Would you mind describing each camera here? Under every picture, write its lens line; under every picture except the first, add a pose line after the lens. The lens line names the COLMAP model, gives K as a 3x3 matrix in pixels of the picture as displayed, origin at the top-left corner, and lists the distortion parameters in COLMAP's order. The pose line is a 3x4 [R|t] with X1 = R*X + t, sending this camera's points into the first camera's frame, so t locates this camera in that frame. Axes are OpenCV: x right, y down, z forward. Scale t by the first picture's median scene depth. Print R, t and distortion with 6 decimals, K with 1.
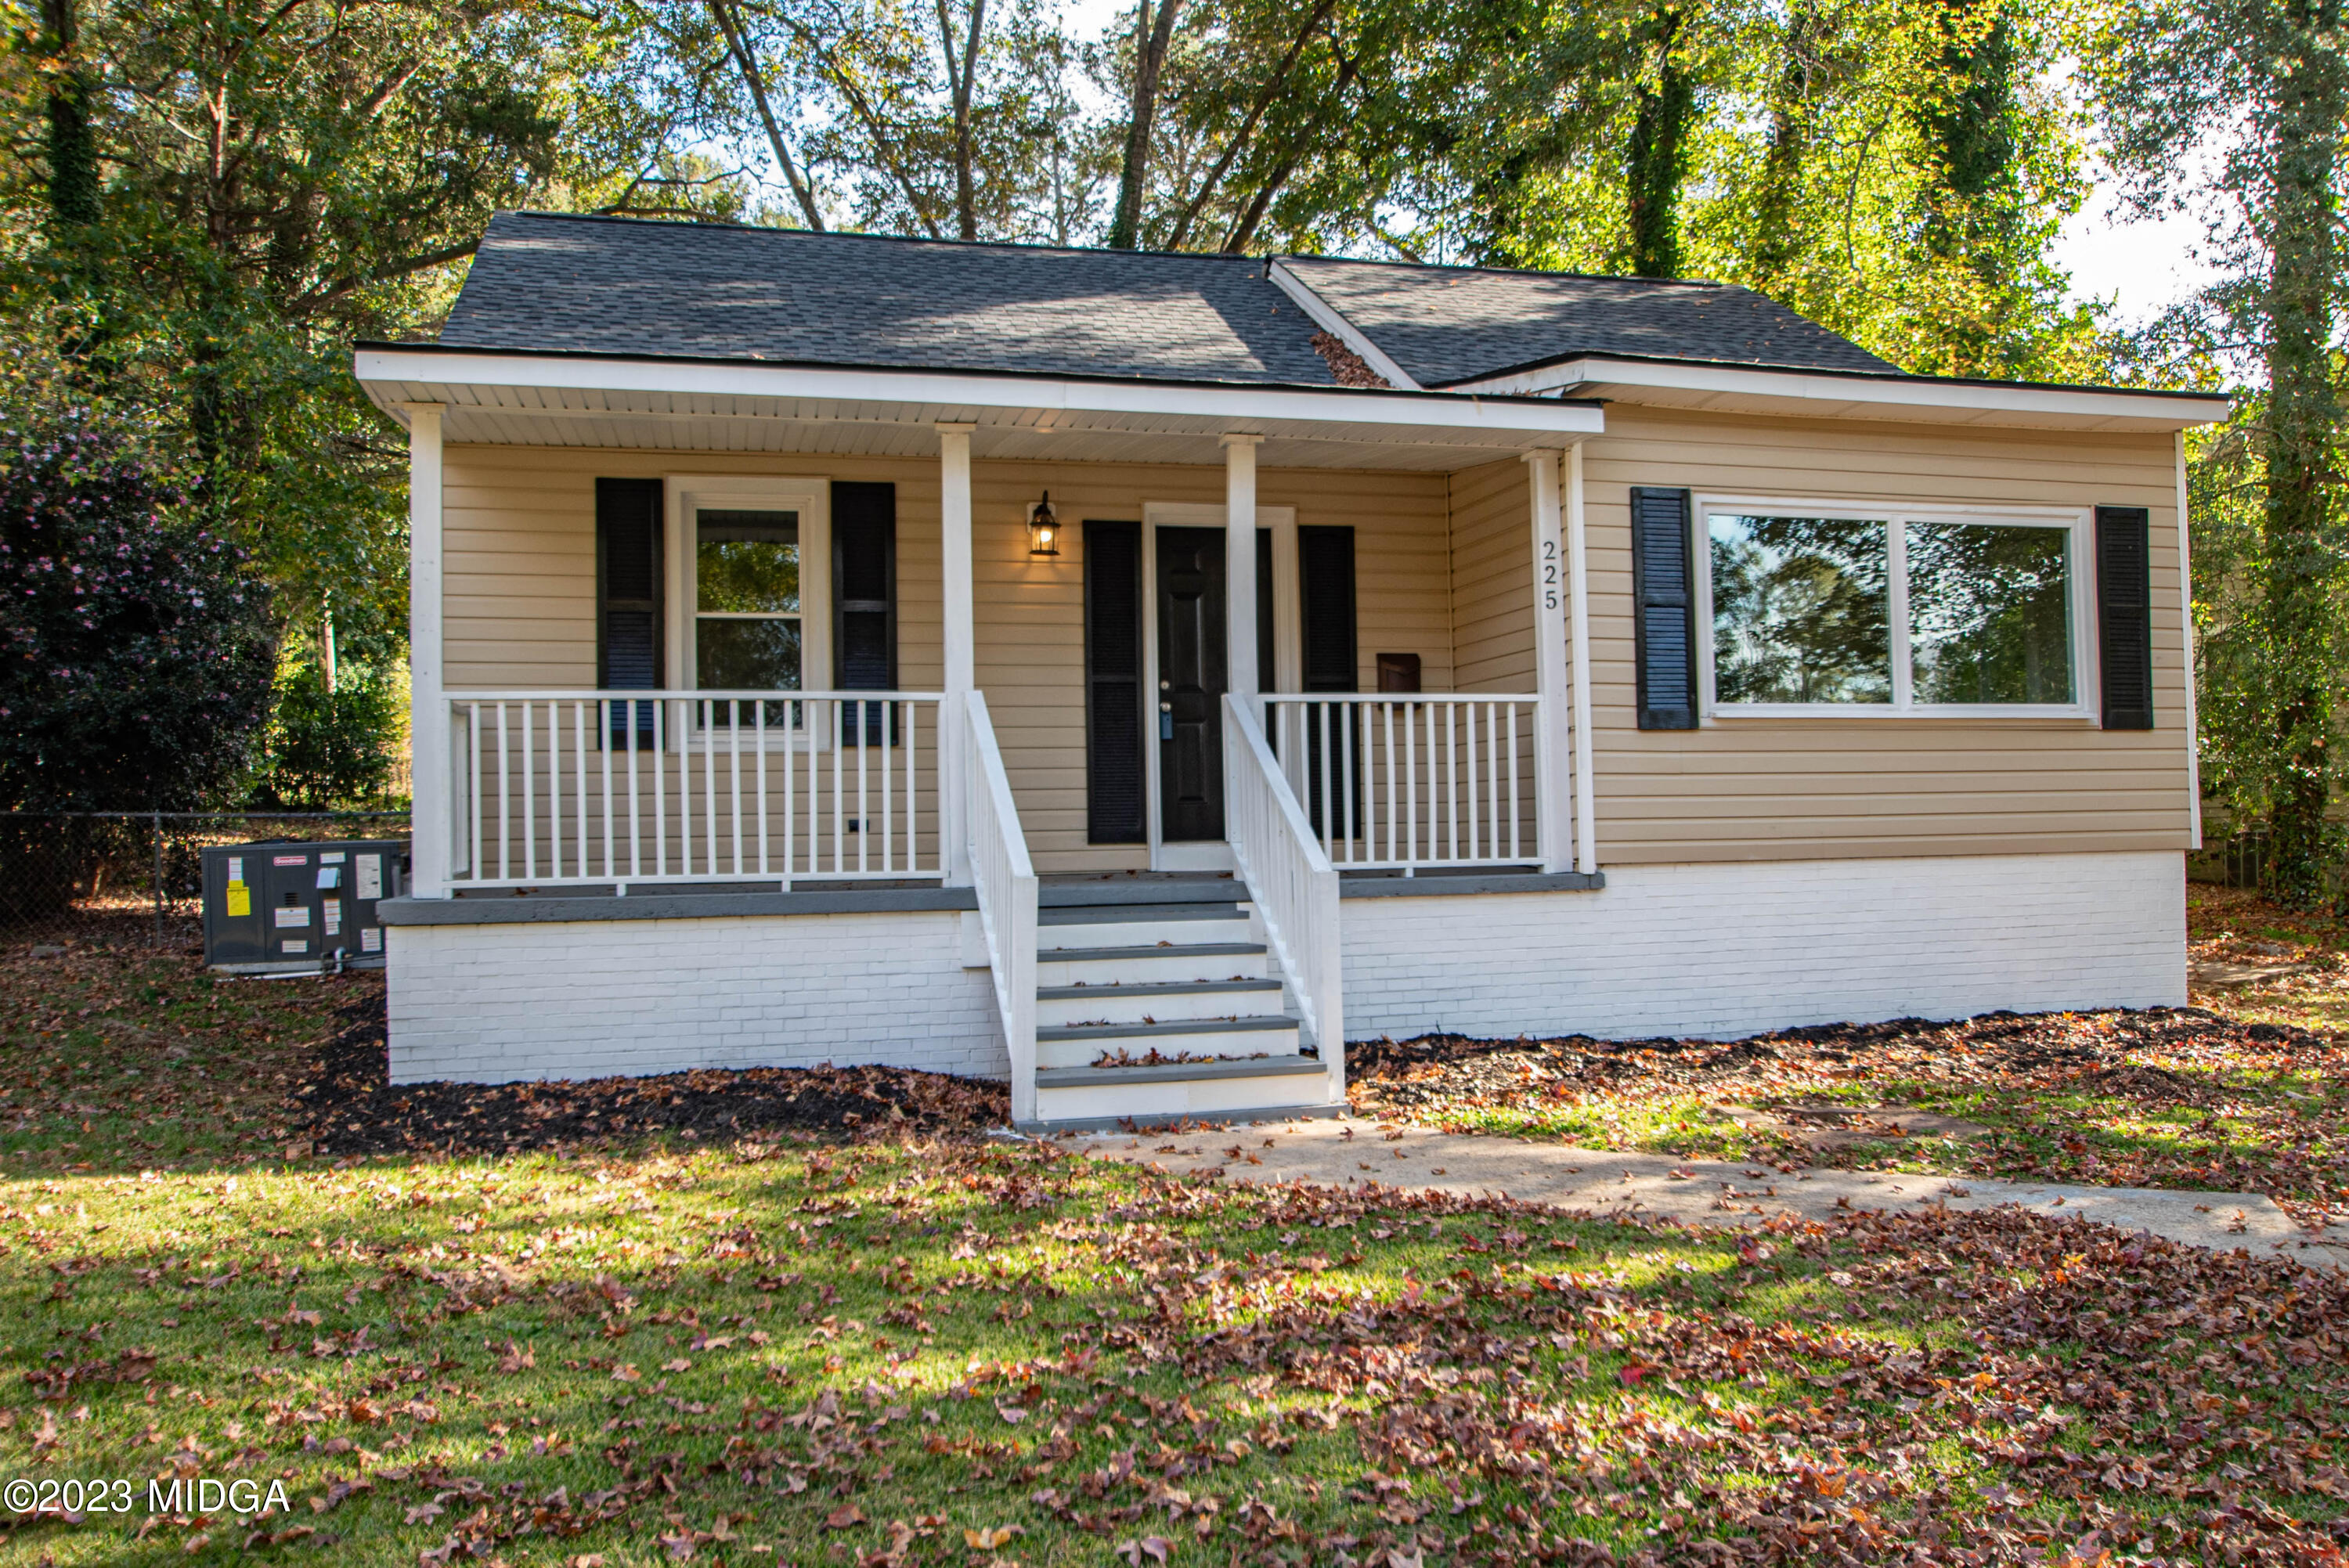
lens RADIAL K [[1890.5, 0, 1170.7], [0, 1890.5, 786.0], [0, 0, 1]] dist [-0.046073, -0.003526]
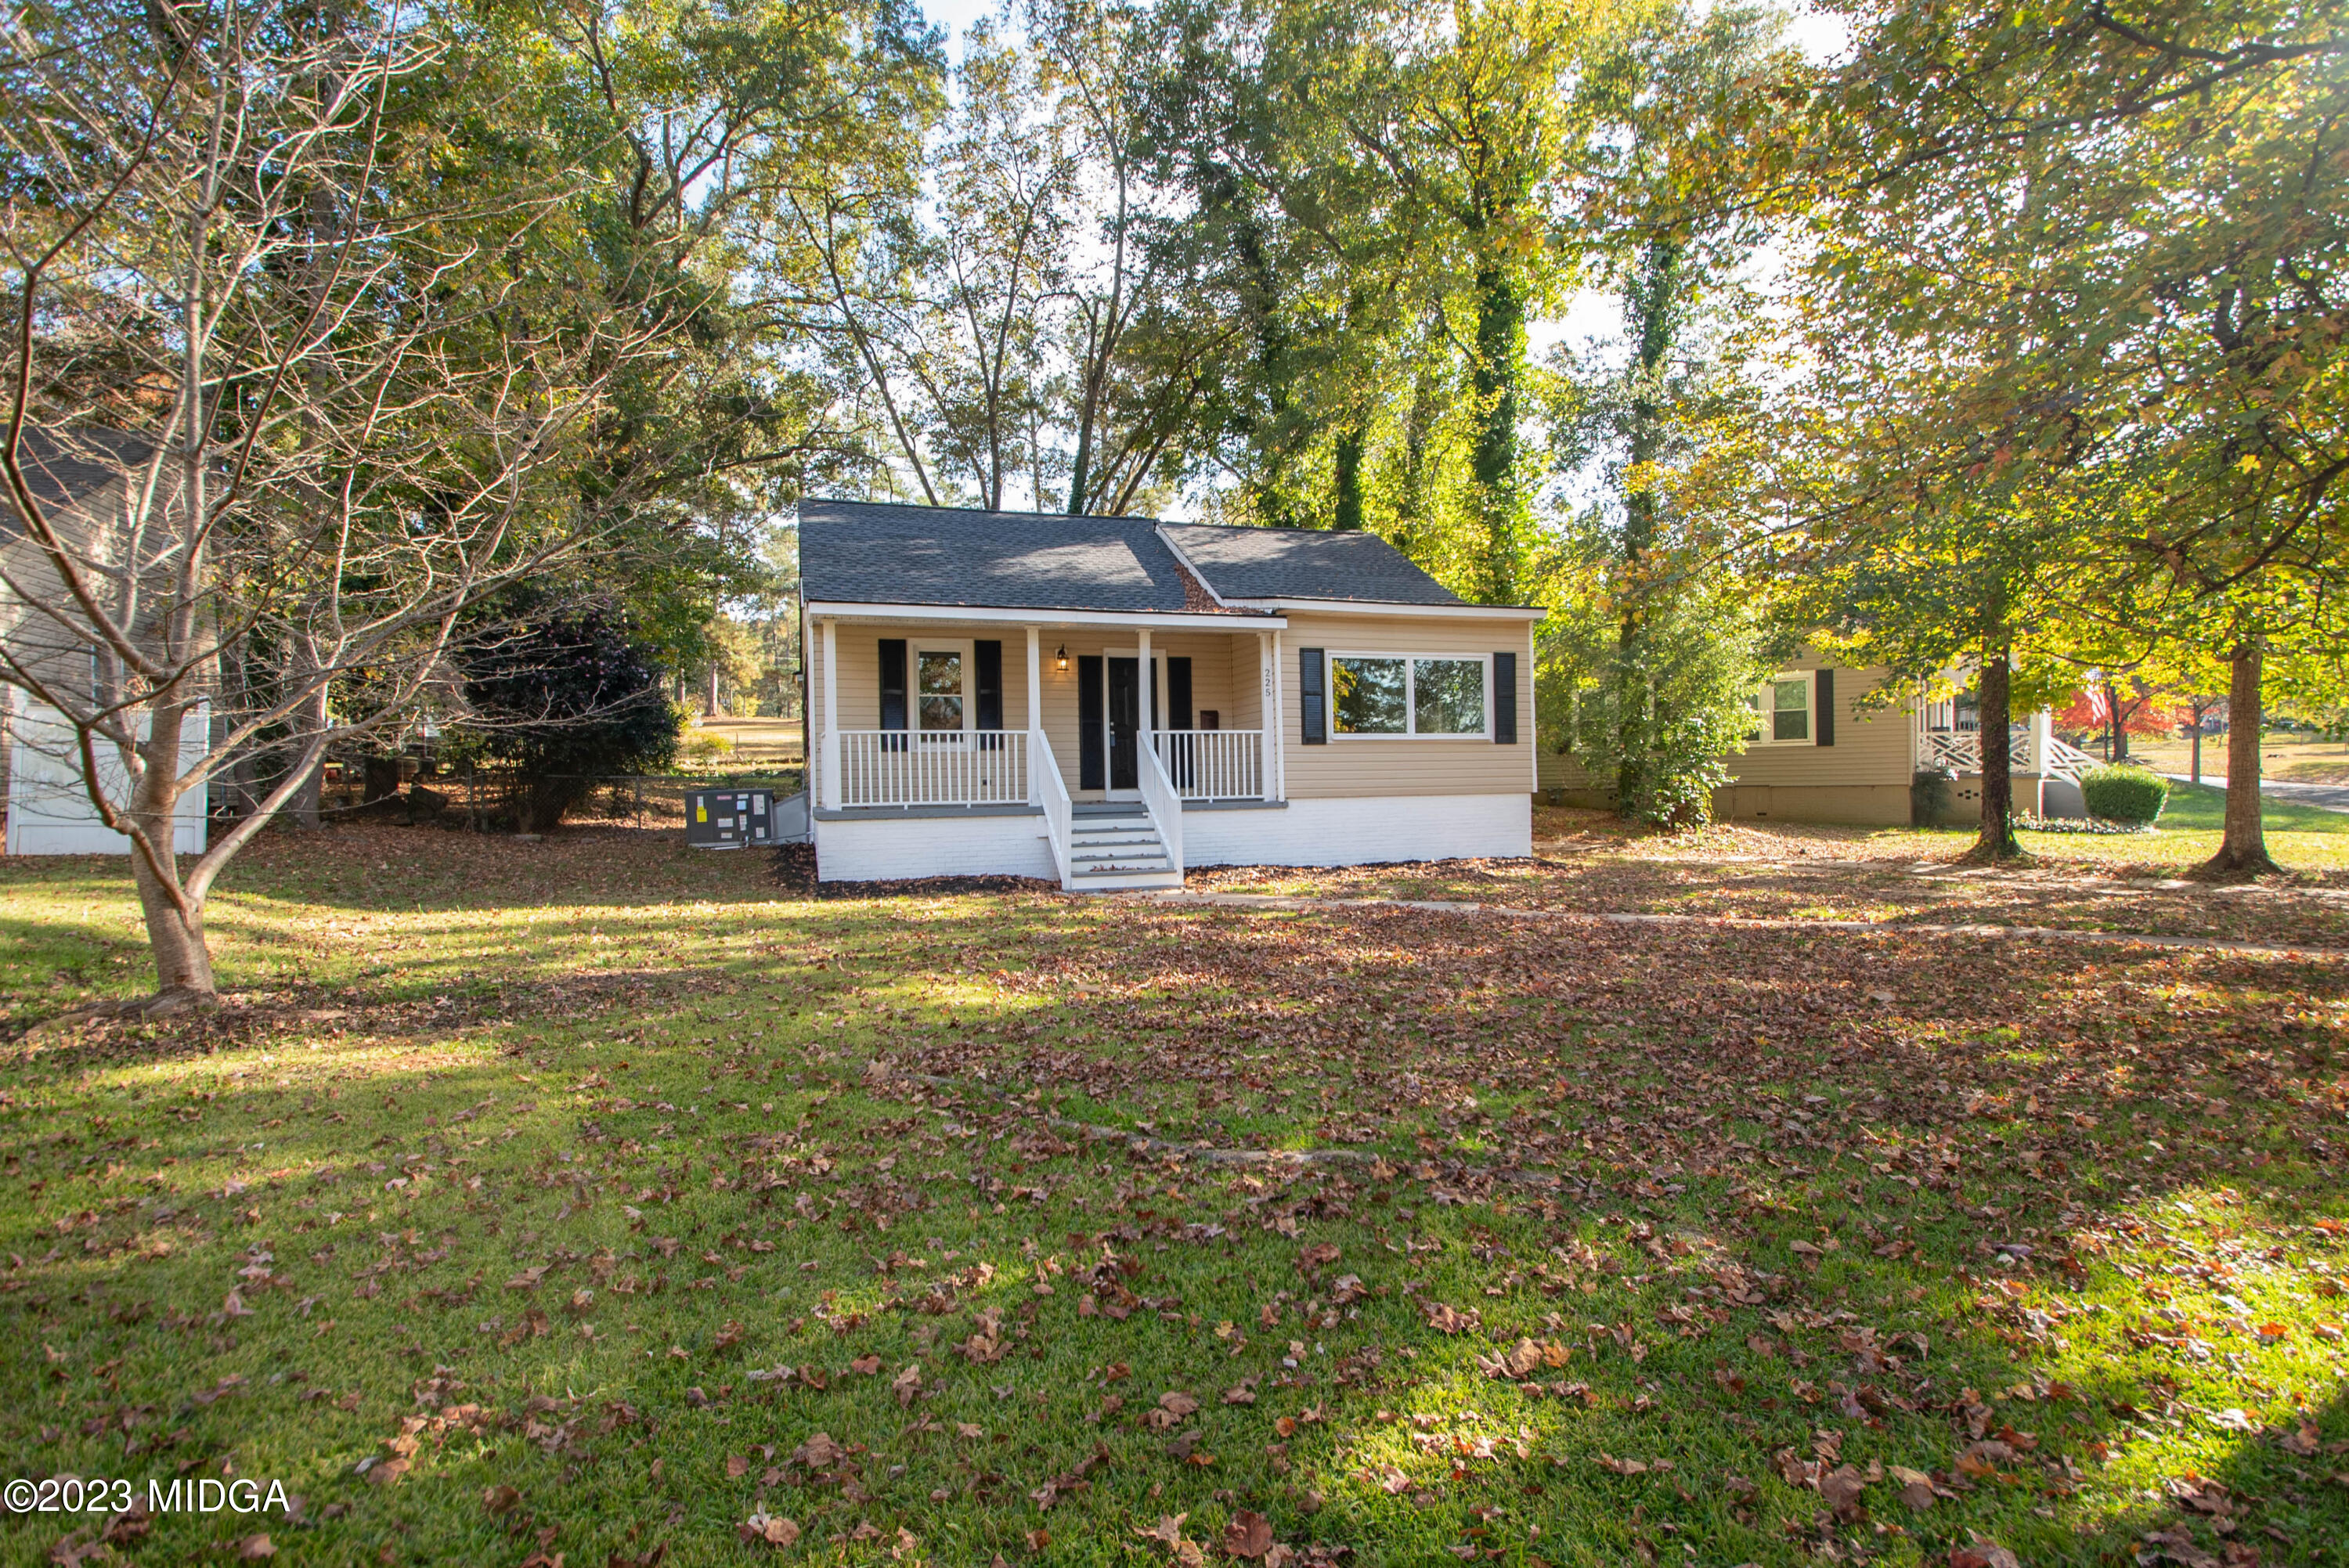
lens RADIAL K [[1152.9, 0, 1173.7], [0, 1152.9, 780.8], [0, 0, 1]] dist [-0.000294, -0.000004]
pose [[0.997605, 0.000694, 0.069159, -0.029088], [-0.002034, 0.999811, 0.019314, -0.010441], [-0.069133, -0.019409, 0.997419, -0.515266]]
